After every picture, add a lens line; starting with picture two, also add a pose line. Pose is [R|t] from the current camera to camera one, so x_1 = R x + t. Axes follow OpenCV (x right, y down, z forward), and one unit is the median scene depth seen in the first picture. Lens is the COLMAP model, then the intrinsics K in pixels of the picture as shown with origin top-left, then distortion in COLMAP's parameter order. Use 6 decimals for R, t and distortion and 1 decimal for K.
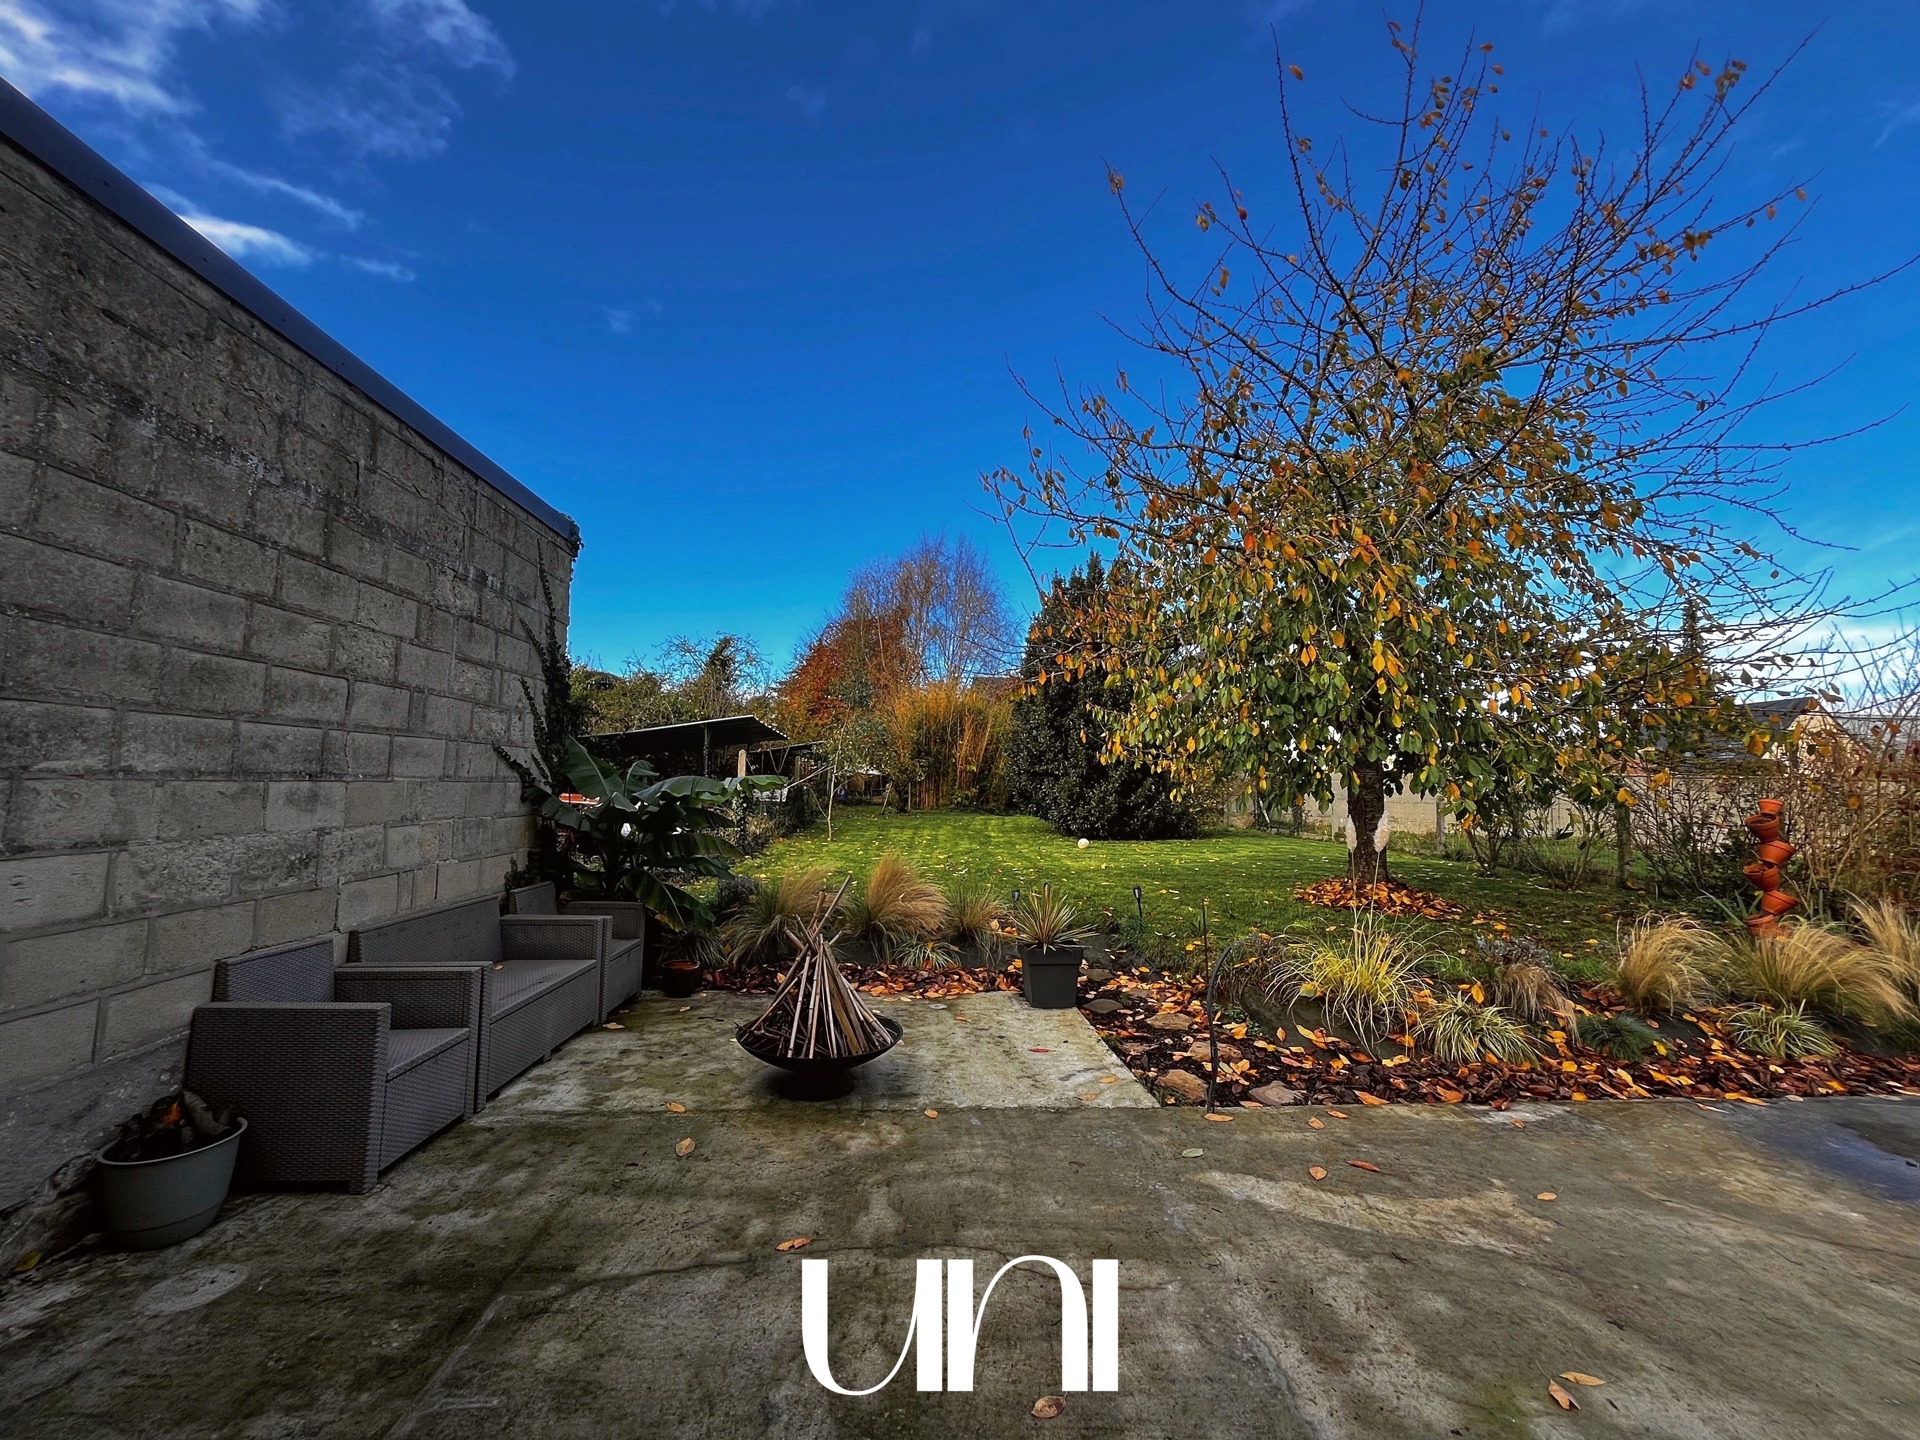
lens RADIAL K [[779.5, 0, 965.4], [0, 779.5, 716.9], [0, 0, 1]] dist [-0.009012, 0.000415]
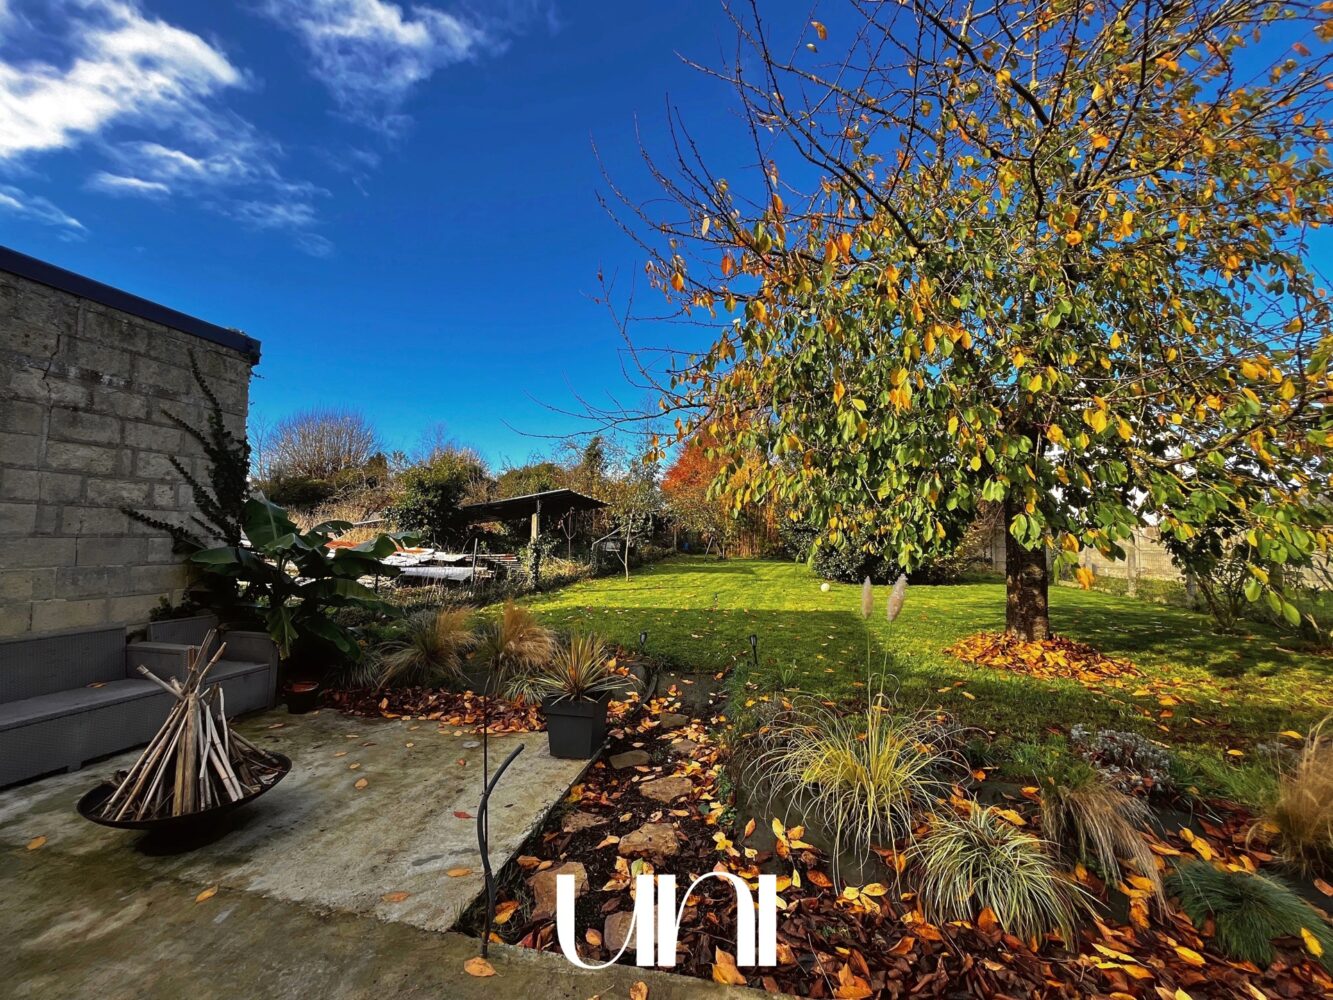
lens RADIAL K [[541.2, 0, 670.2], [0, 541.2, 497.9], [0, 0, 1]] dist [-0.009012, 0.000415]
pose [[0.960182, -0.021854, -0.278521, 0.457073], [0.024940, 0.999661, 0.007540, 0.031321], [0.278261, -0.014186, 0.960401, 0.371108]]
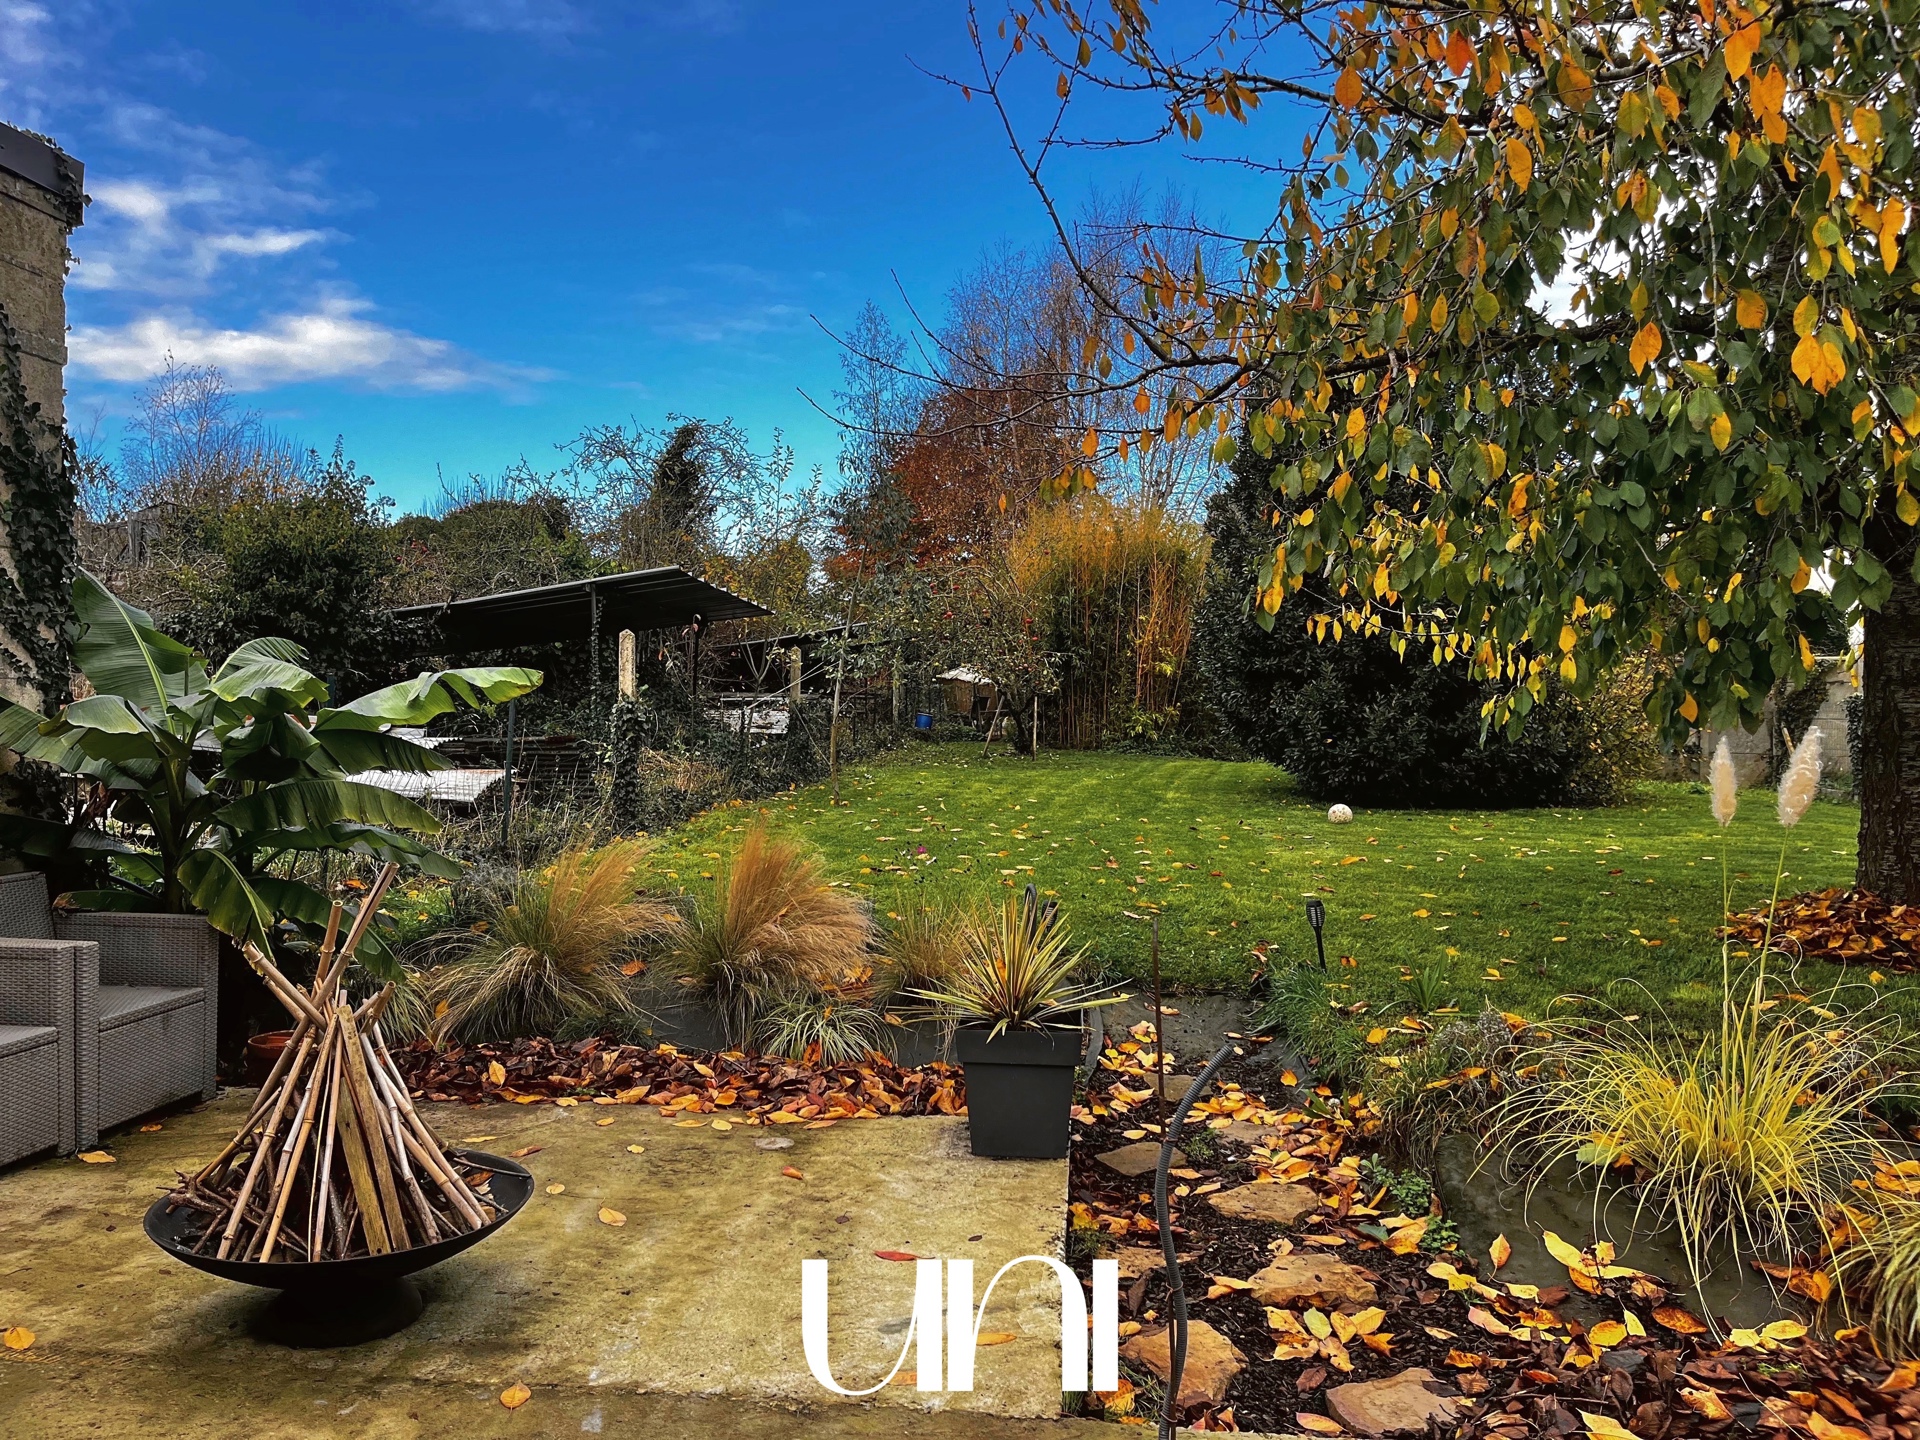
lens RADIAL K [[1467.2, 0, 960.0], [0, 1467.2, 720.0], [0, 0, 1]] dist [0.062302, -0.105521]
pose [[0.983865, -0.005744, -0.178818, 0.242559], [0.022734, 0.995396, 0.093110, 0.036908], [0.177460, -0.095673, 0.979467, 0.173681]]
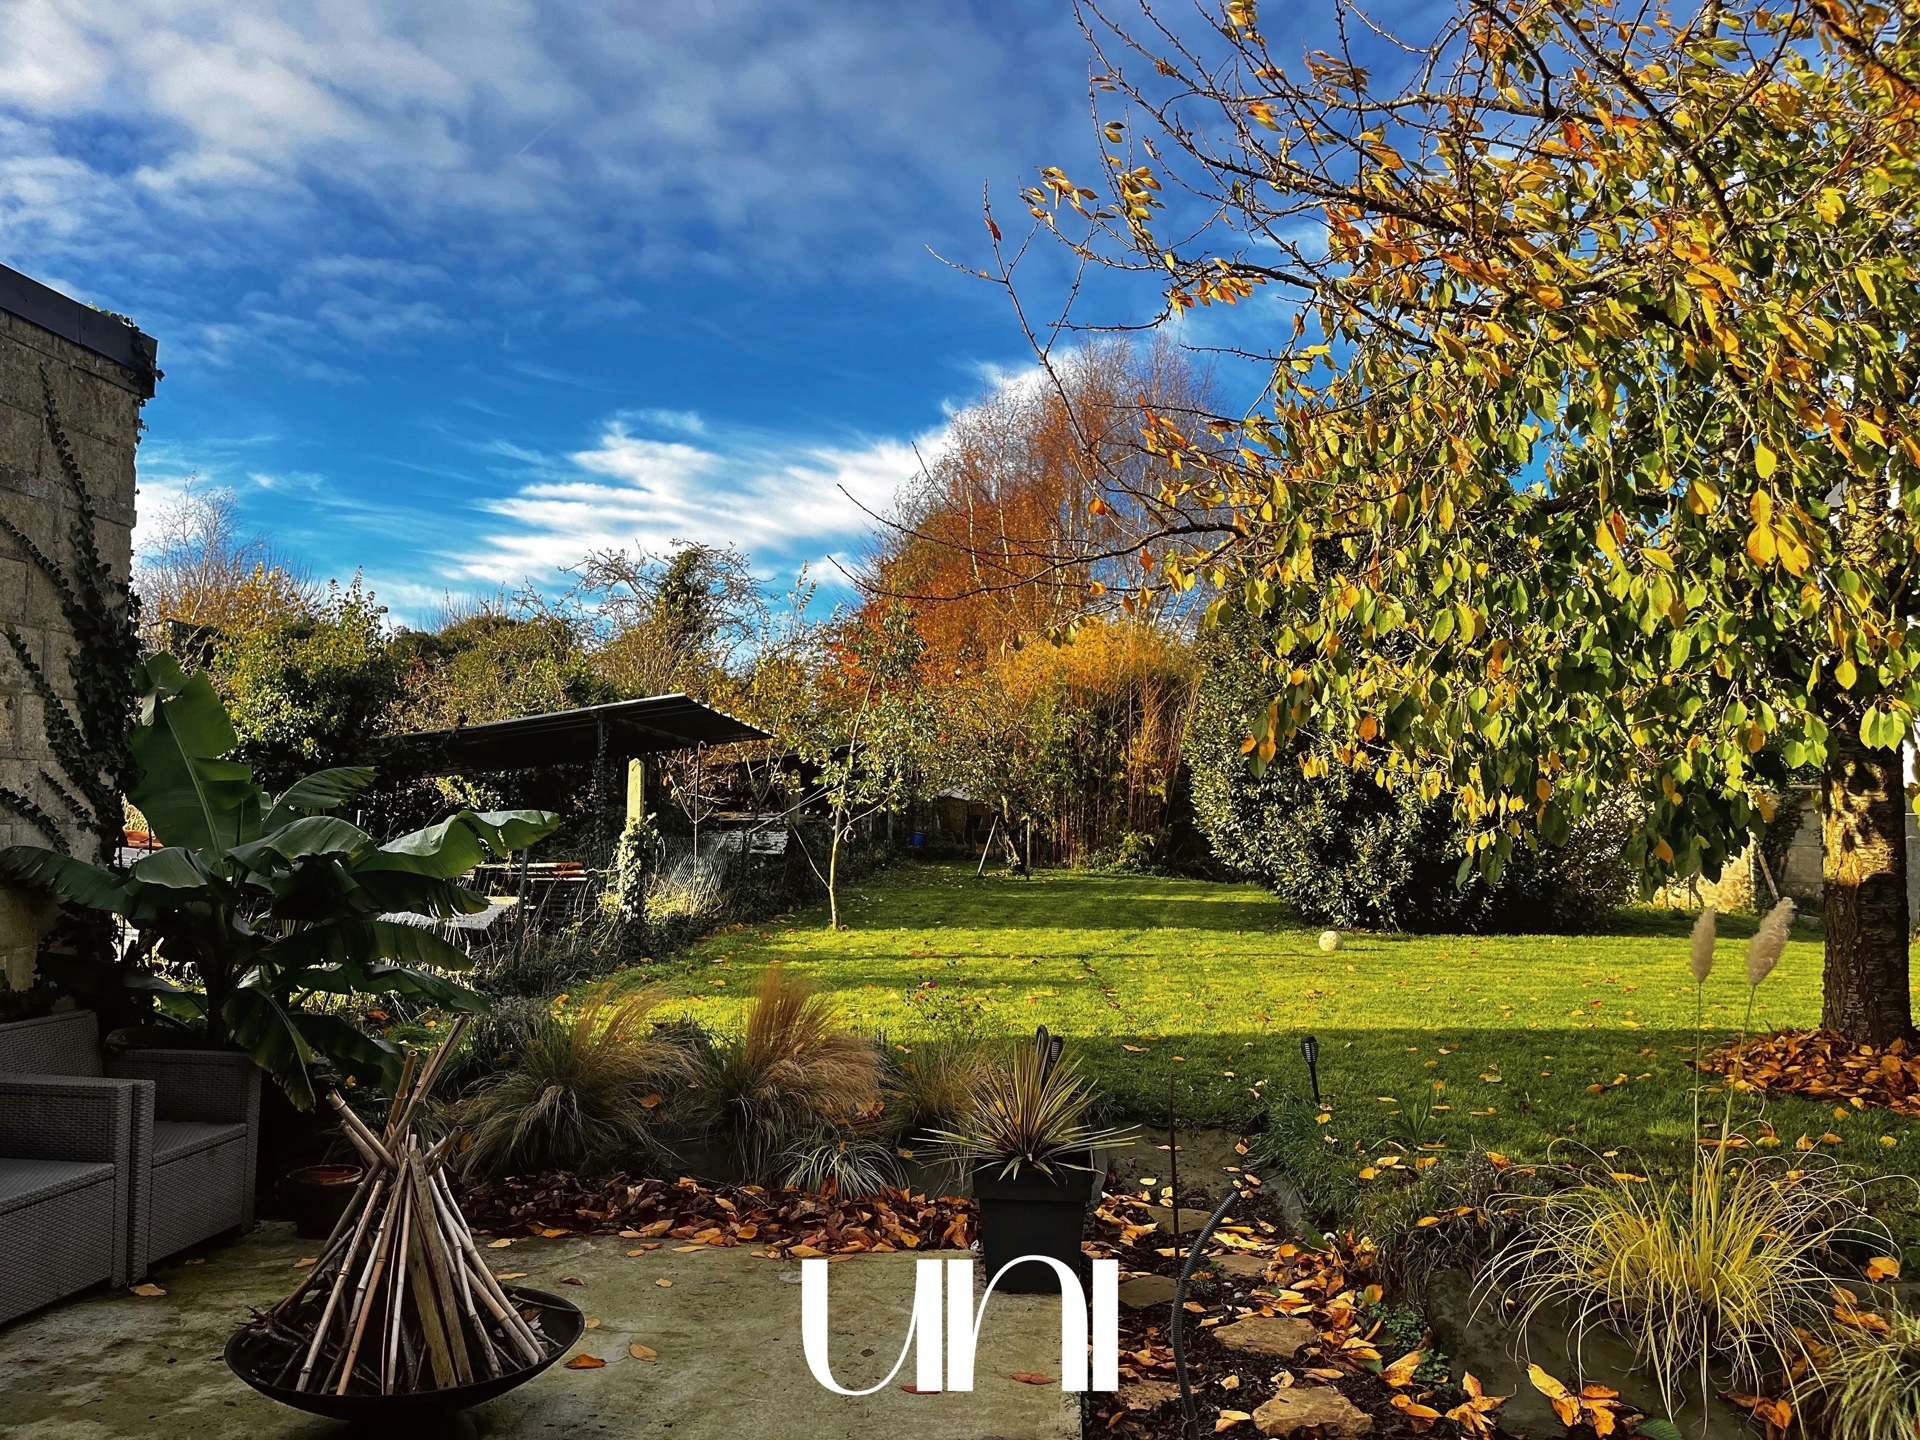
lens RADIAL K [[1467.6, 0, 973.7], [0, 1467.6, 729.5], [0, 0, 1]] dist [0.056494, -0.097112]
pose [[0.986730, -0.012203, -0.161911, 0.236045], [0.016235, 0.999590, 0.023601, 0.005986], [0.161556, -0.025916, 0.986523, 0.109609]]
